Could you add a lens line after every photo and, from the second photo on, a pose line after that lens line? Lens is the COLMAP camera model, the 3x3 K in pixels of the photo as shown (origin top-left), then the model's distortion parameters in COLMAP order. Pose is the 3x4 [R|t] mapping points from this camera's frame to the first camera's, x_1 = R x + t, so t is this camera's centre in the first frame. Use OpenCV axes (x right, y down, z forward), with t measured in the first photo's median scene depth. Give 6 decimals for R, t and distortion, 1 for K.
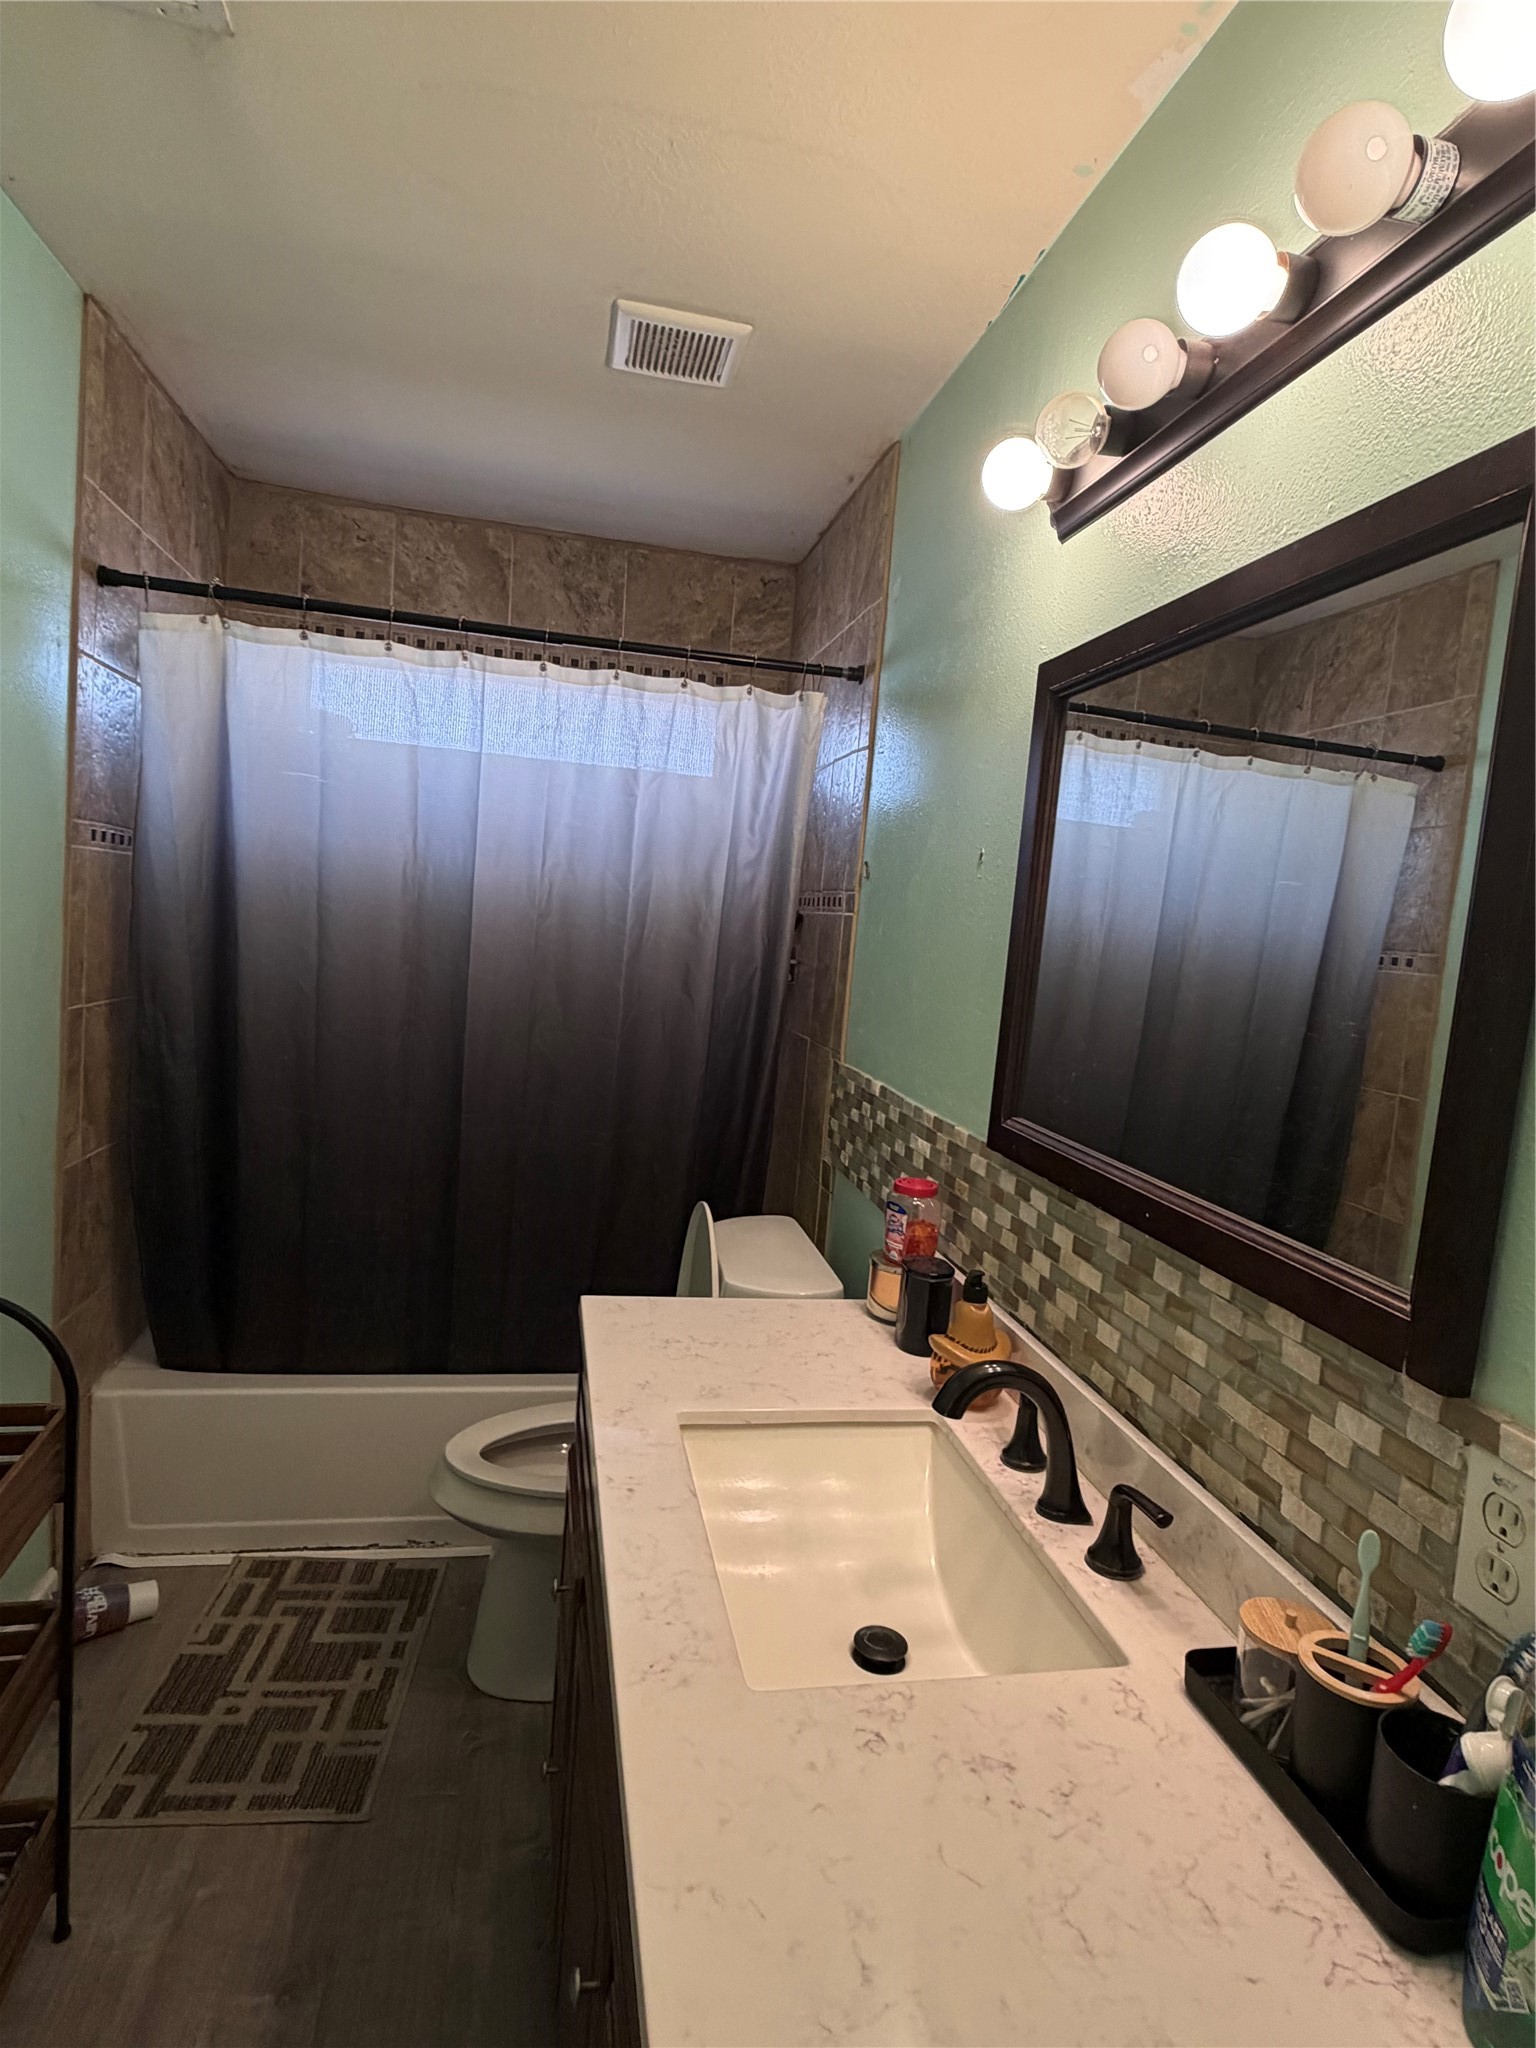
lens RADIAL K [[1103.8, 0, 769.3], [0, 1103.8, 1019.0], [0, 0, 1]] dist [-0.002486, -0.000285]
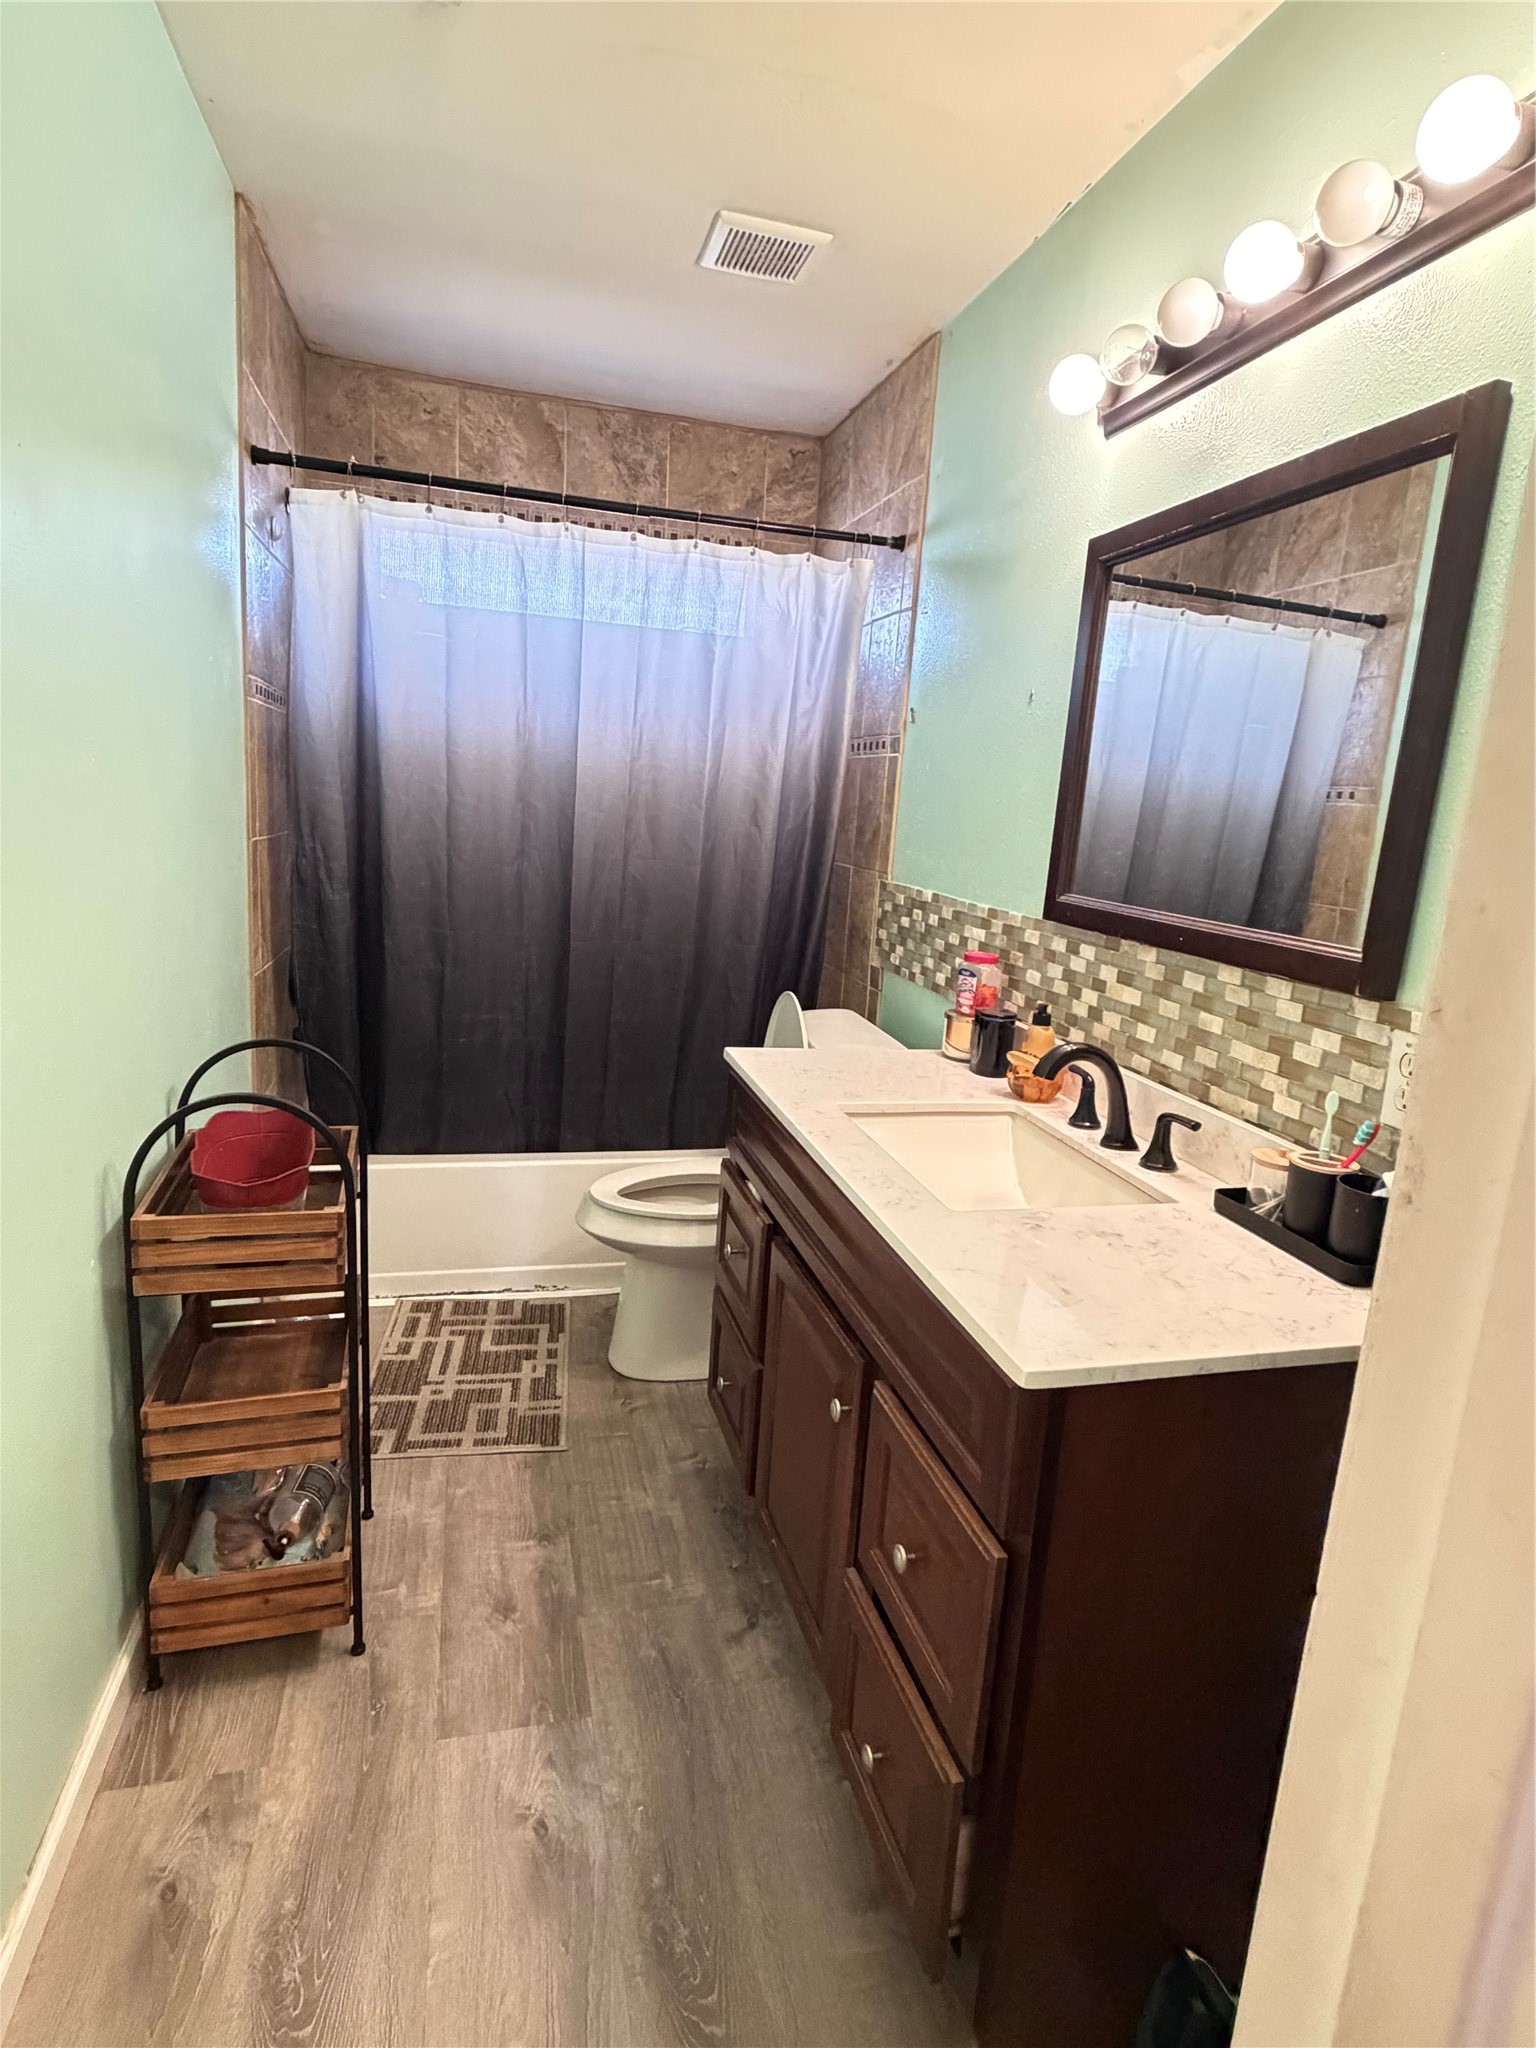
lens RADIAL K [[1103.5, 0, 776.0], [0, 1103.5, 1015.2], [0, 0, 1]] dist [0.001374, -0.000766]
pose [[0.998199, -0.024684, 0.054676, -0.139441], [0.018631, 0.993914, 0.108576, 0.057302], [-0.057023, -0.107362, 0.992583, -0.216252]]
